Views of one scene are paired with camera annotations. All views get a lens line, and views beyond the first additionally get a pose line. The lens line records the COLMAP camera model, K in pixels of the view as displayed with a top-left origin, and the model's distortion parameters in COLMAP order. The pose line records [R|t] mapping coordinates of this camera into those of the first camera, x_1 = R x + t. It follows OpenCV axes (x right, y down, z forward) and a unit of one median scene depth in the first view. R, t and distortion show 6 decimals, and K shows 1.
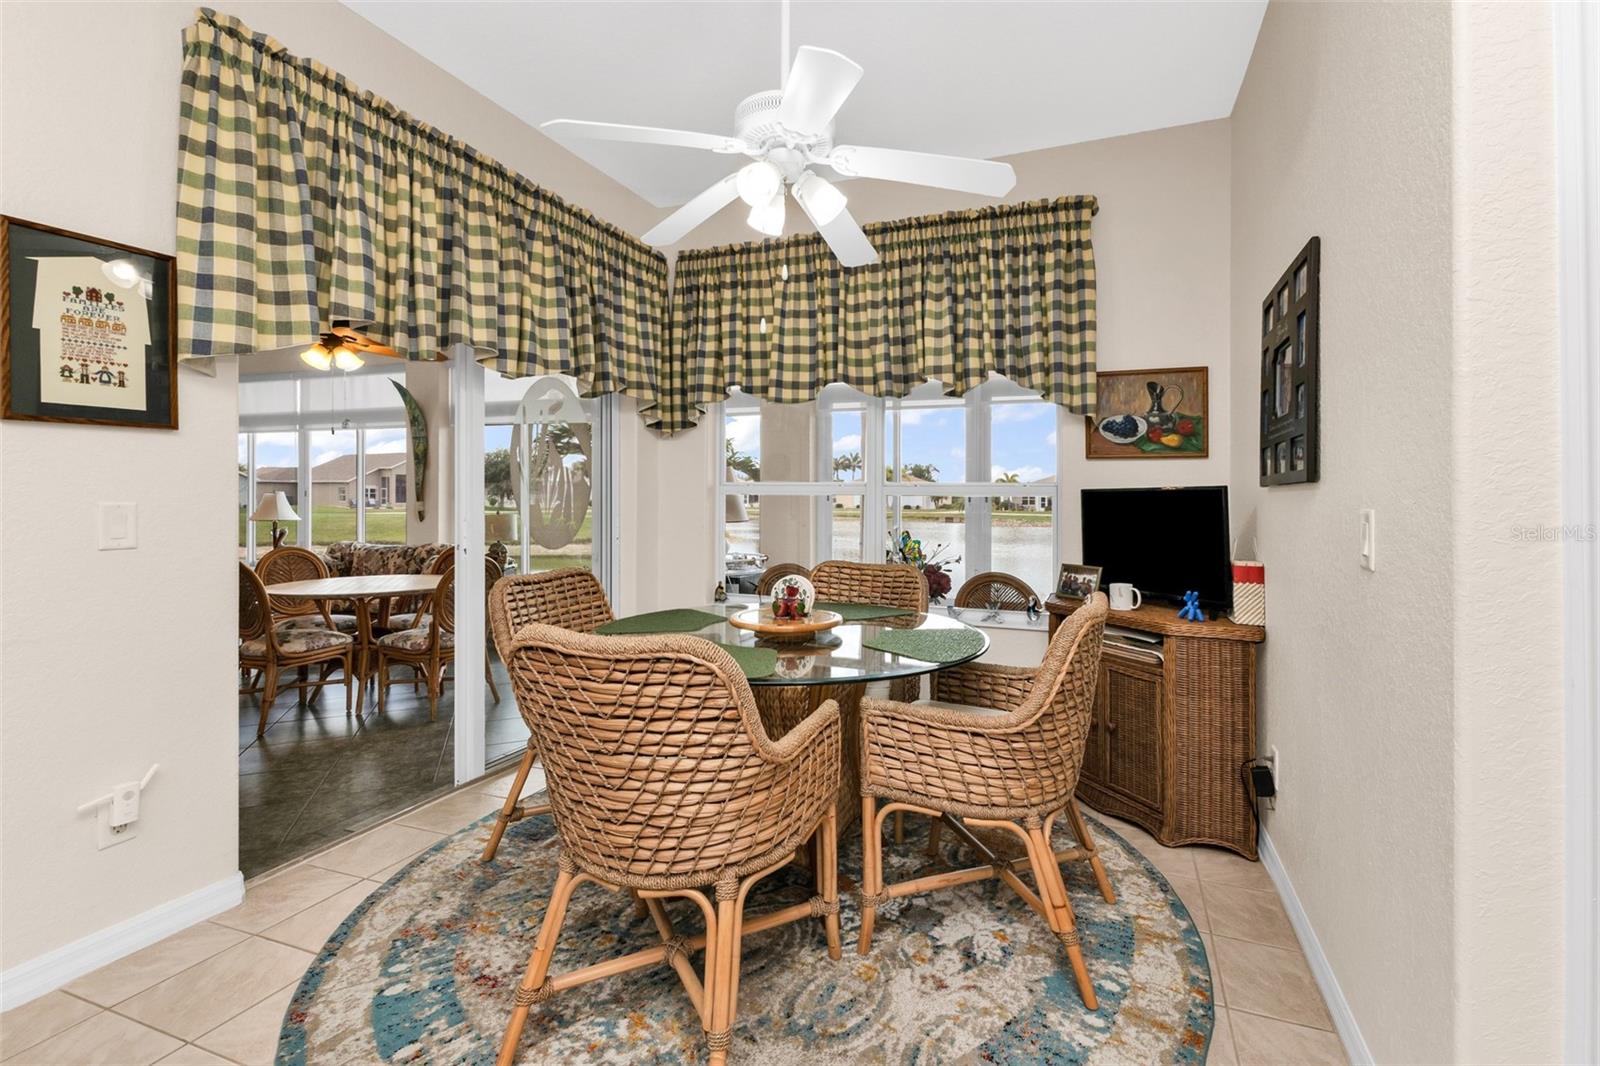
lens RADIAL K [[723.9, 0, 835.3], [0, 723.9, 492.0], [0, 0, 1]] dist [-0.001866, -0.000306]
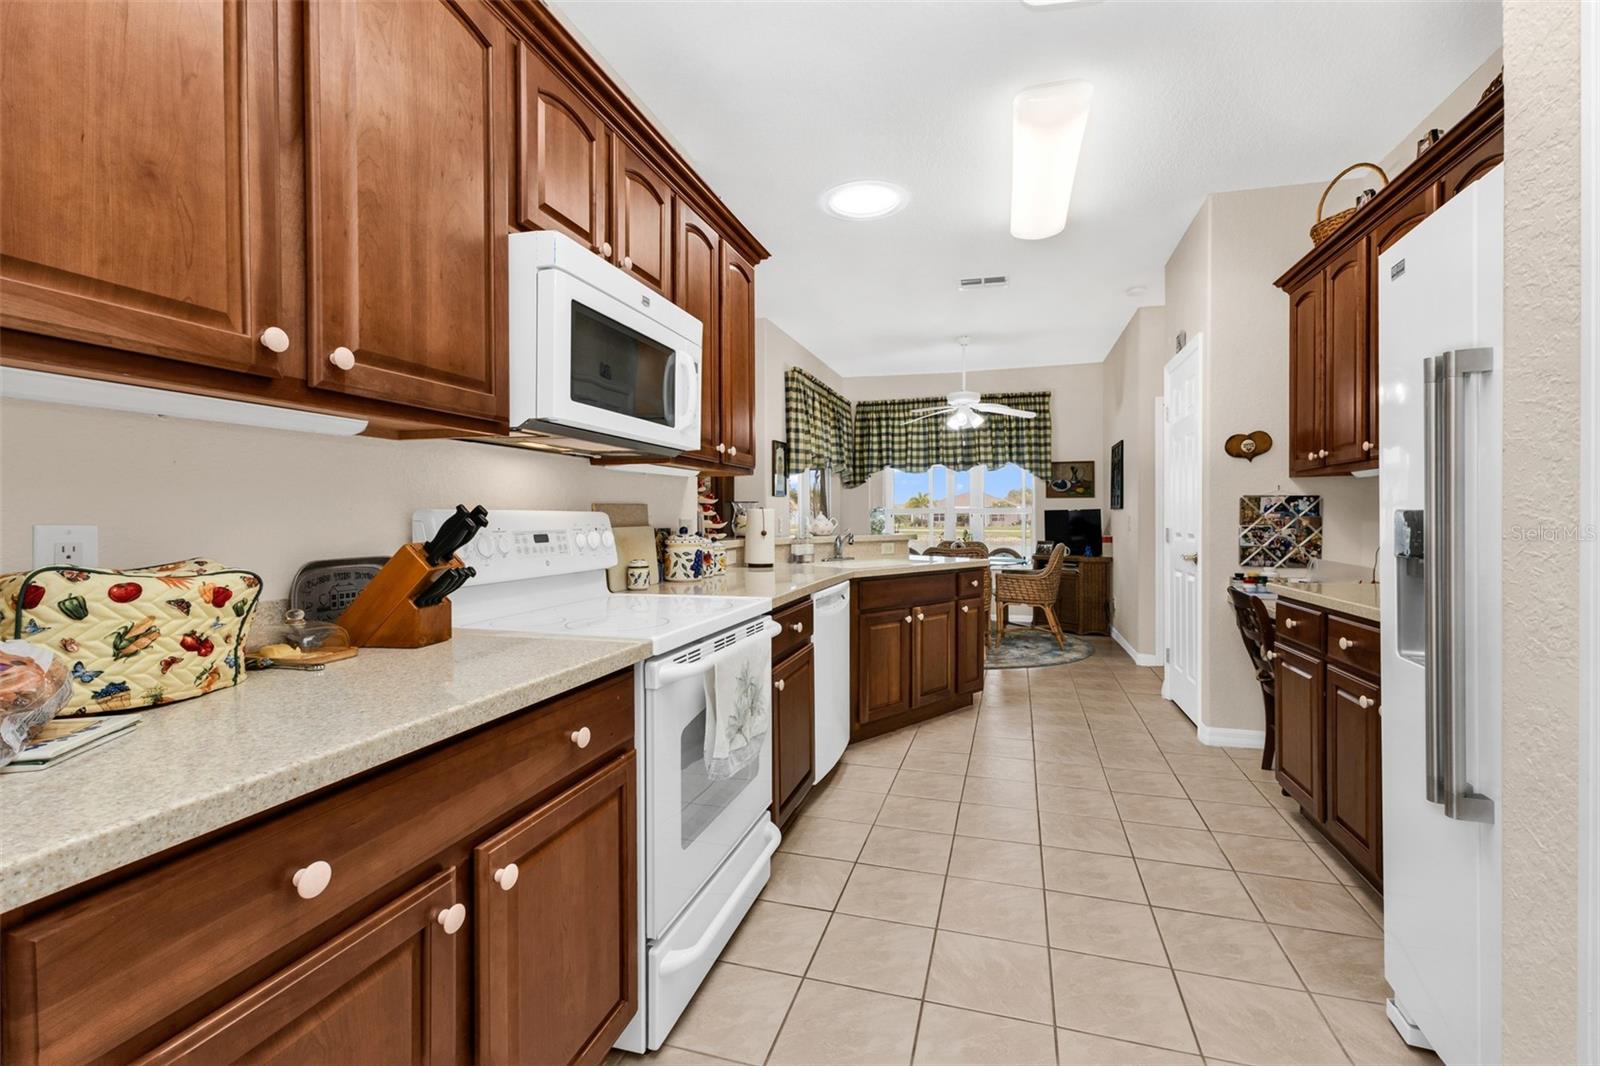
lens RADIAL K [[723.9, 0, 797.1], [0, 723.9, 531.3], [0, 0, 1]] dist [-0.001866, -0.000306]
pose [[0.997071, -0.014438, 0.075112, -0.675357], [0.012293, 0.999505, 0.028943, -0.013444], [-0.075492, -0.027935, 0.996755, -1.369658]]
